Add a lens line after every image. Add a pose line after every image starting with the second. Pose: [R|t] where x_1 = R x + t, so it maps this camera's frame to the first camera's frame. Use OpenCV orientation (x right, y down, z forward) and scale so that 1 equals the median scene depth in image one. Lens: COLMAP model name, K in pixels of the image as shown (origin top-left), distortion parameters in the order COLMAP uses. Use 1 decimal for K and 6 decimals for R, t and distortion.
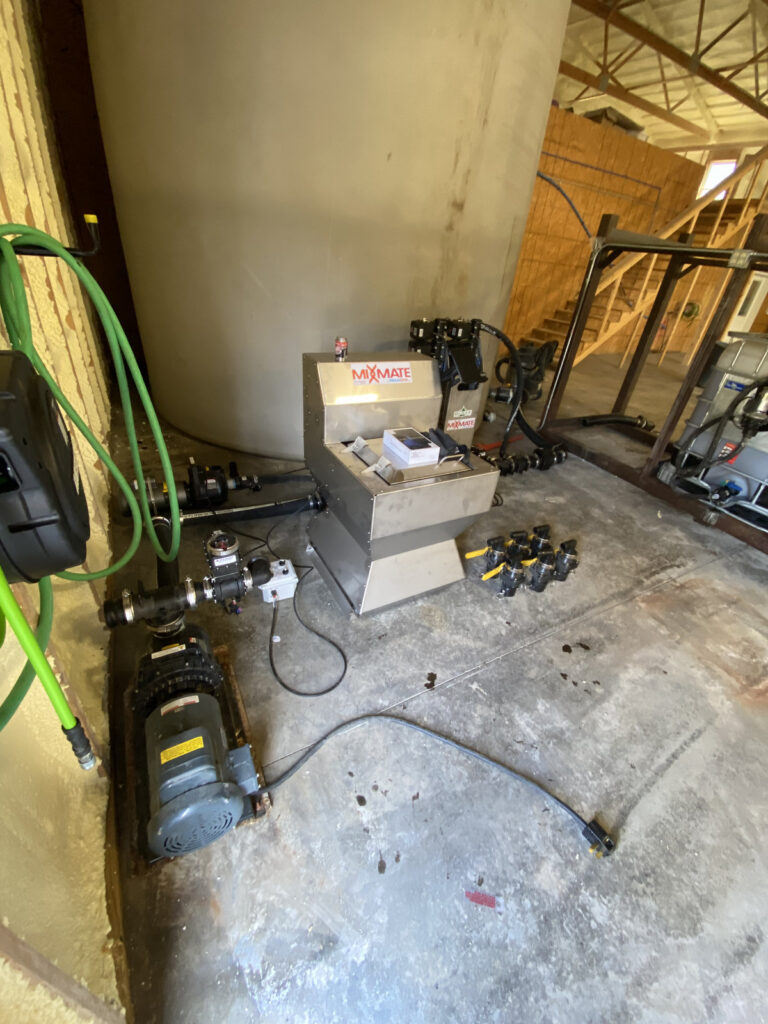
lens RADIAL K [[413.9, 0, 381.7], [0, 413.9, 510.9], [0, 0, 1]] dist [0.002892, -0.013698]
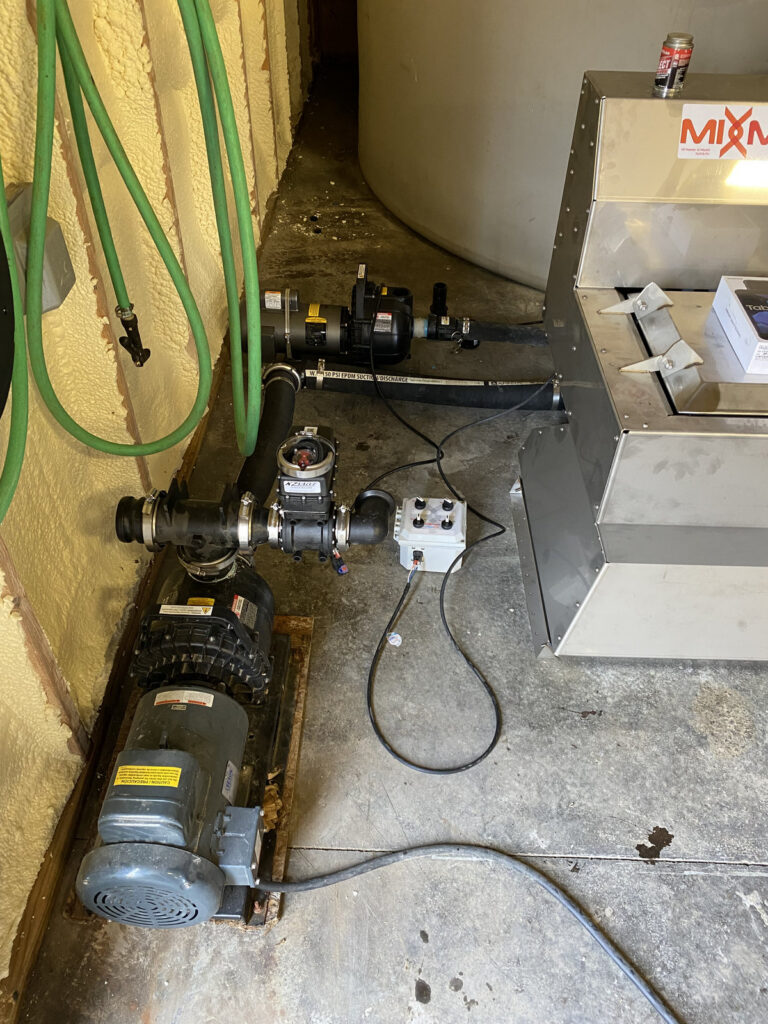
lens RADIAL K [[780.1, 0, 377.2], [0, 780.1, 511.4], [0, 0, 1]] dist [0.004692, -0.004497]
pose [[0.859302, 0.283786, -0.425518, 0.130630], [-0.206614, 0.953652, 0.218767, -0.080719], [0.467879, -0.100069, 0.878109, 0.133792]]
